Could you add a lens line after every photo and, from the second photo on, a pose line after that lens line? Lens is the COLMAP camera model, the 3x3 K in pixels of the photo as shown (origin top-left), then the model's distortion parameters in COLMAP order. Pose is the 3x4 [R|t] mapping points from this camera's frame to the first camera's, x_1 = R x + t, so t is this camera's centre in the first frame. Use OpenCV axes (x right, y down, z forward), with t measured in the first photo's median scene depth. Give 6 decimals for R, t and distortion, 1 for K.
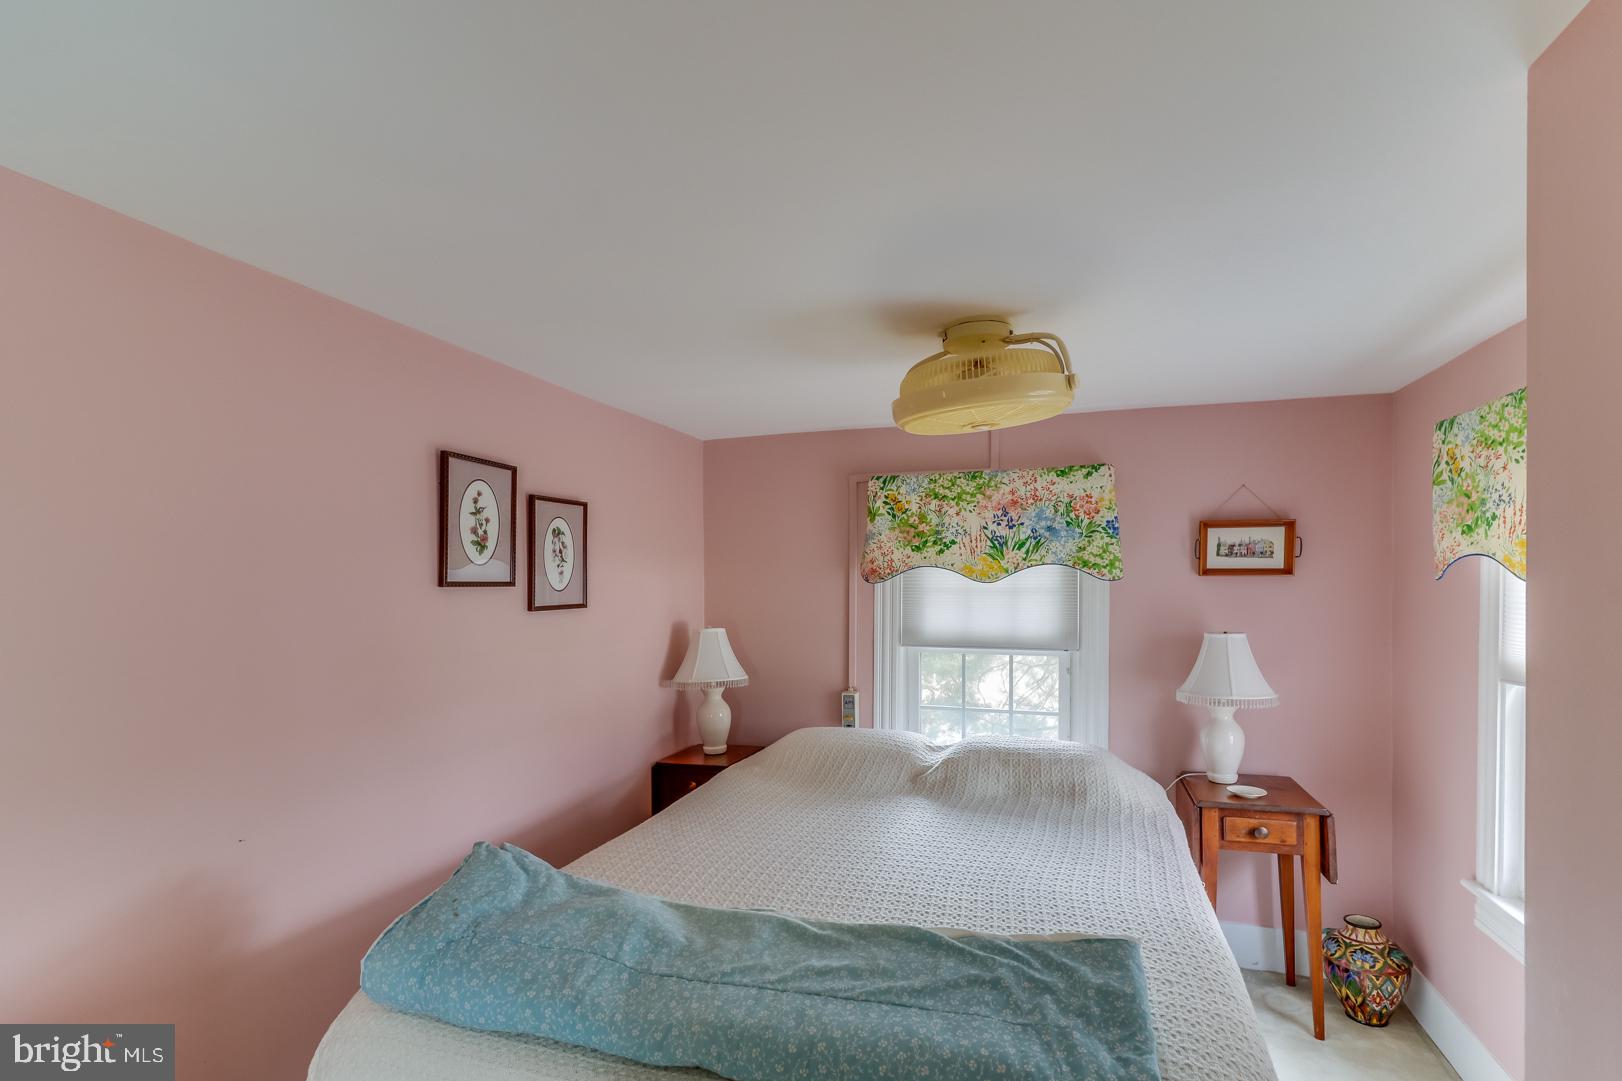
lens RADIAL K [[763.7, 0, 805.0], [0, 763.7, 590.7], [0, 0, 1]] dist [0.001615, 0.000134]
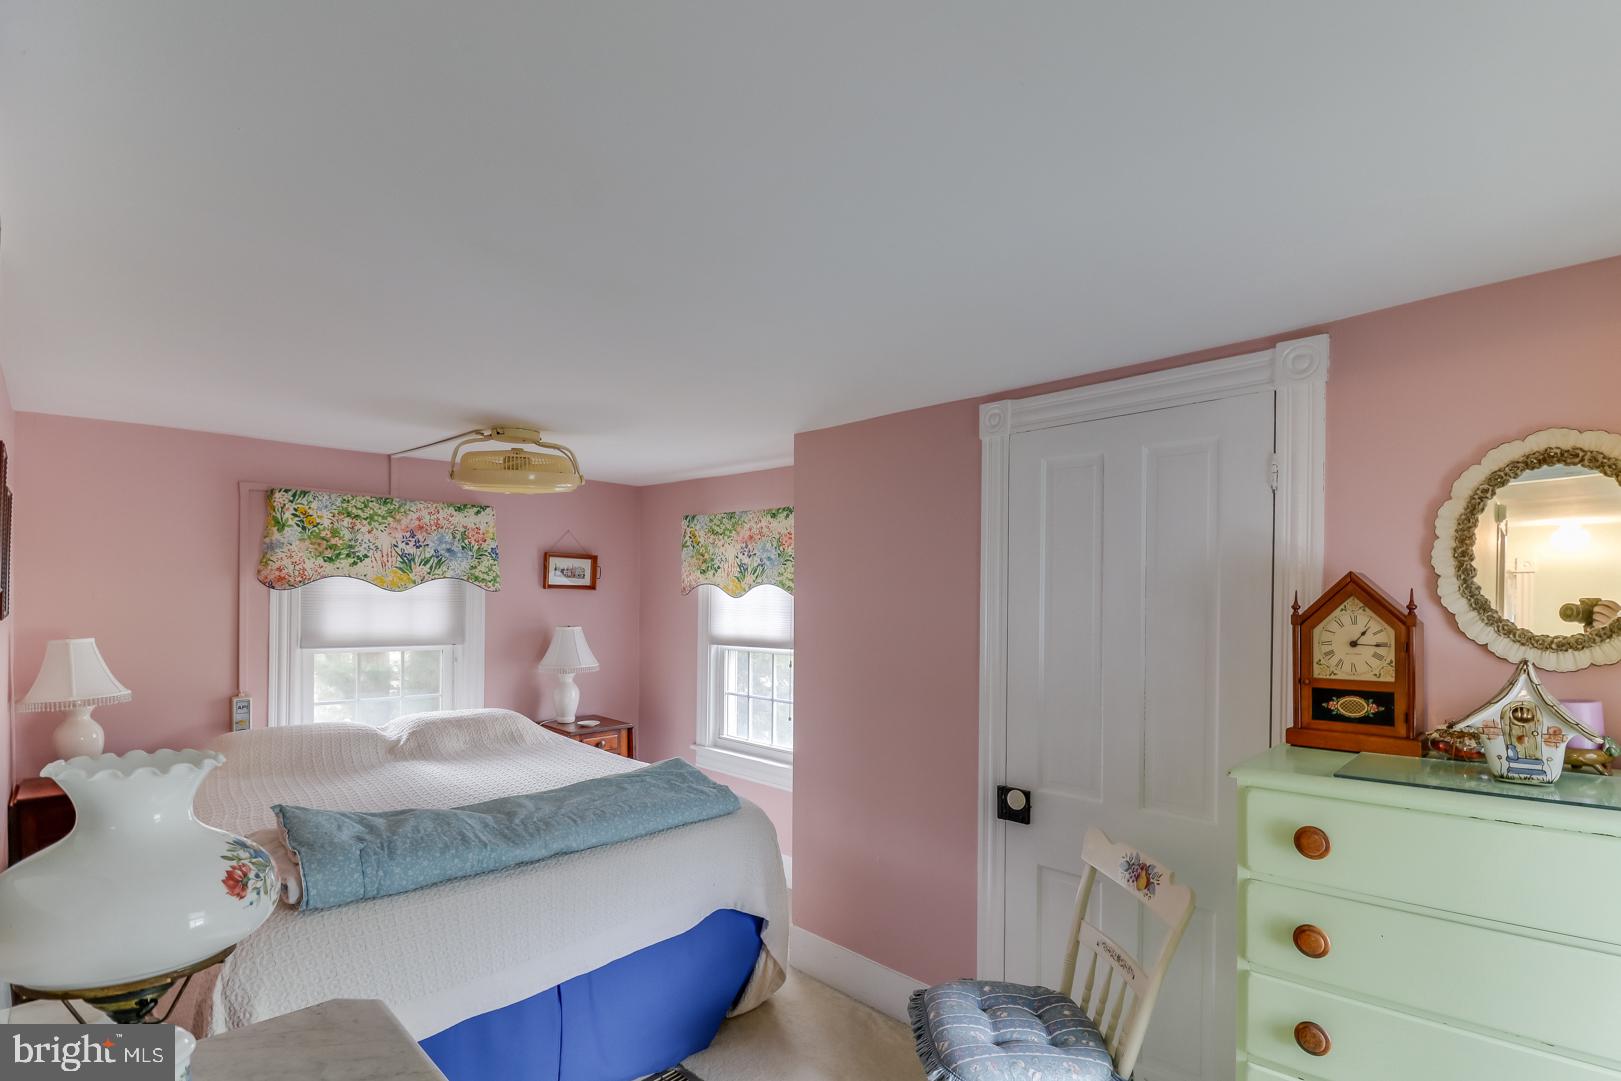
lens RADIAL K [[755.7, 0, 833.8], [0, 755.7, 548.5], [0, 0, 1]] dist [0.014202, -0.013513]
pose [[0.452730, 0.065146, 0.889265, -0.520846], [-0.010582, 0.997650, -0.067699, -0.004307], [-0.891585, 0.021240, 0.452355, -0.164285]]
